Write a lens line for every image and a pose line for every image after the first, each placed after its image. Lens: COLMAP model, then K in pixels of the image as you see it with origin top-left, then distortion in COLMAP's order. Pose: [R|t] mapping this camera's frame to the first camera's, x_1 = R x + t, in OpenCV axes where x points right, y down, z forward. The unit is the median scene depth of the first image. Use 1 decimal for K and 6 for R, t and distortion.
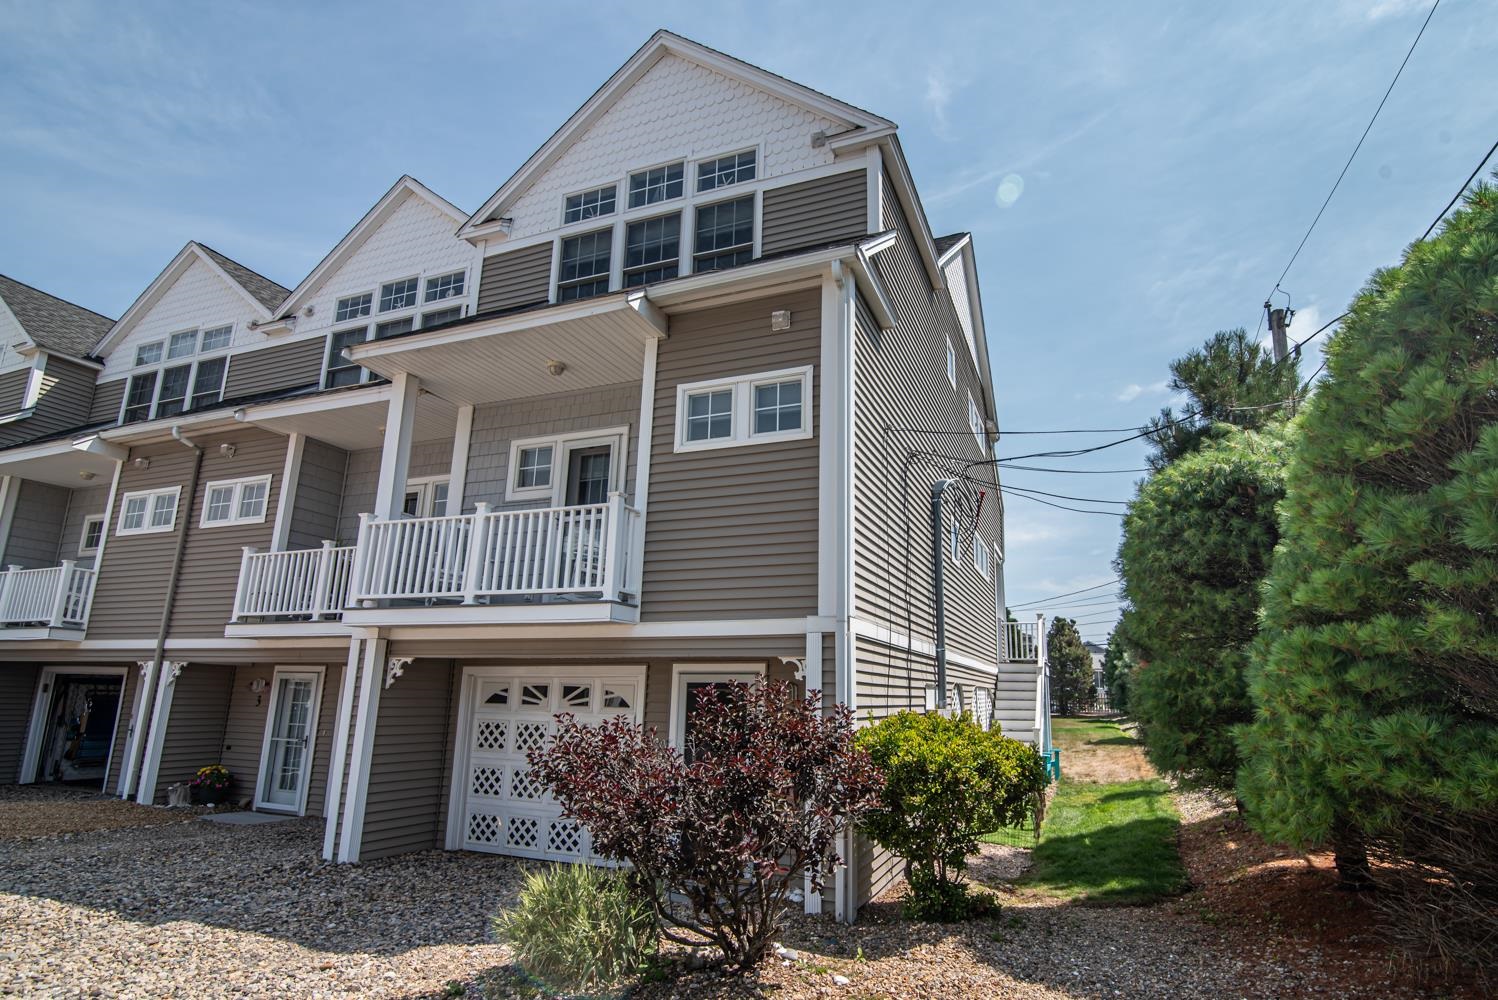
lens RADIAL K [[690.1, 0, 748.0], [0, 690.1, 507.8], [0, 0, 1]] dist [-0.015352, 0.000021]
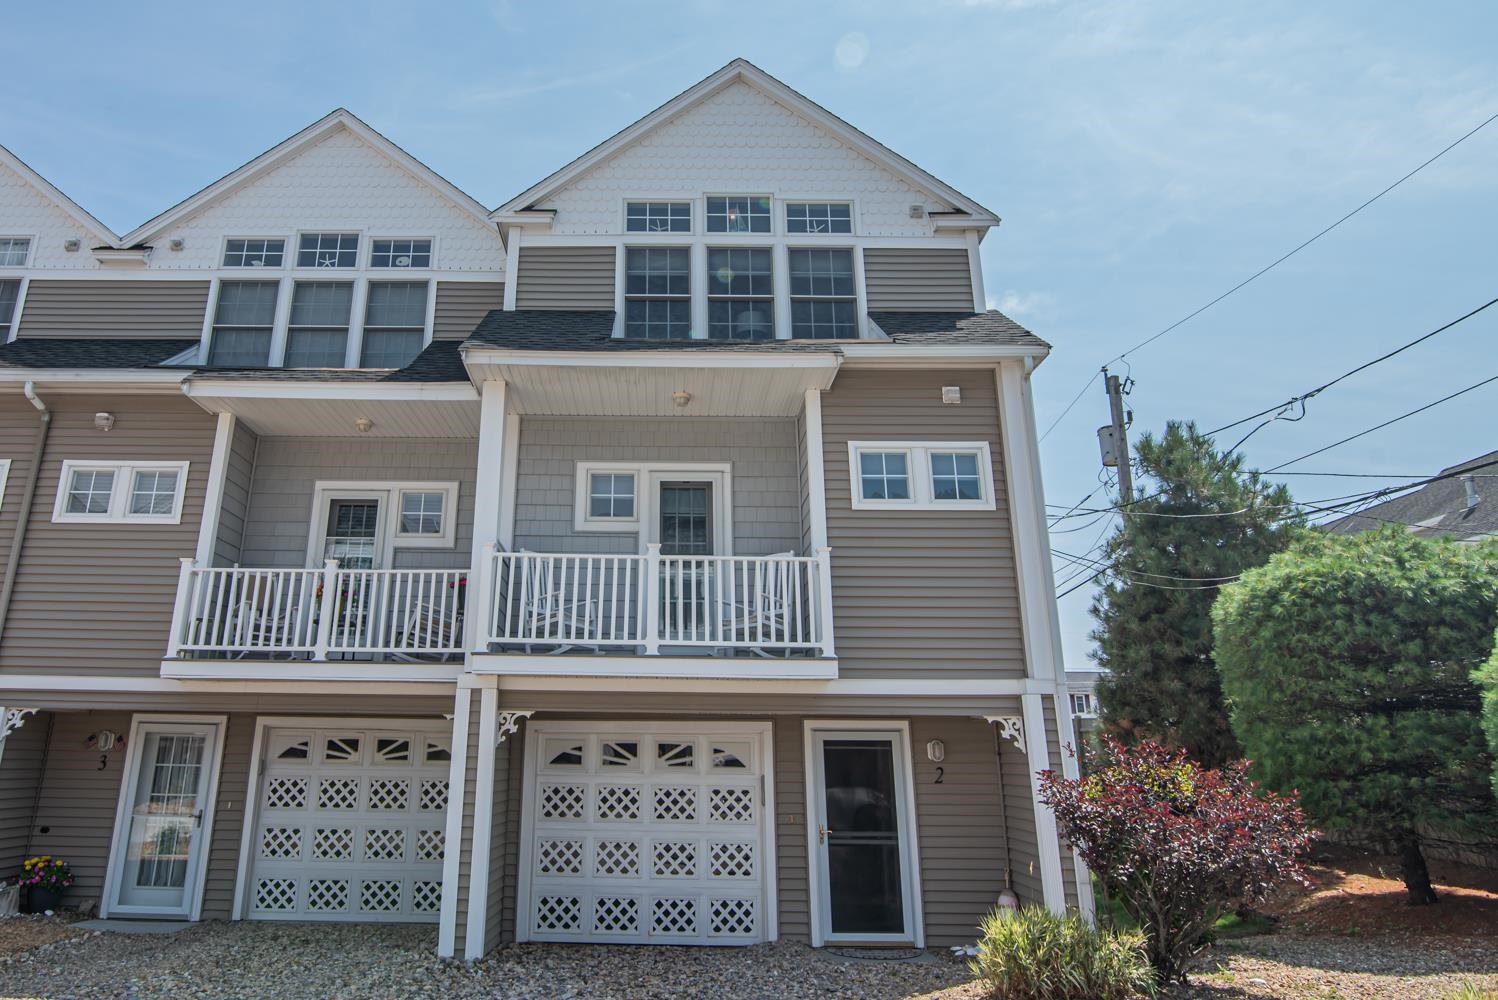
lens RADIAL K [[815.3, 0, 749.4], [0, 815.3, 436.5], [0, 0, 1]] dist [-0.015910, 0.001704]
pose [[0.952194, 0.107637, 0.285904, -0.468947], [-0.077190, 0.990276, -0.115738, -0.026518], [-0.295582, 0.088136, 0.951243, -0.088034]]
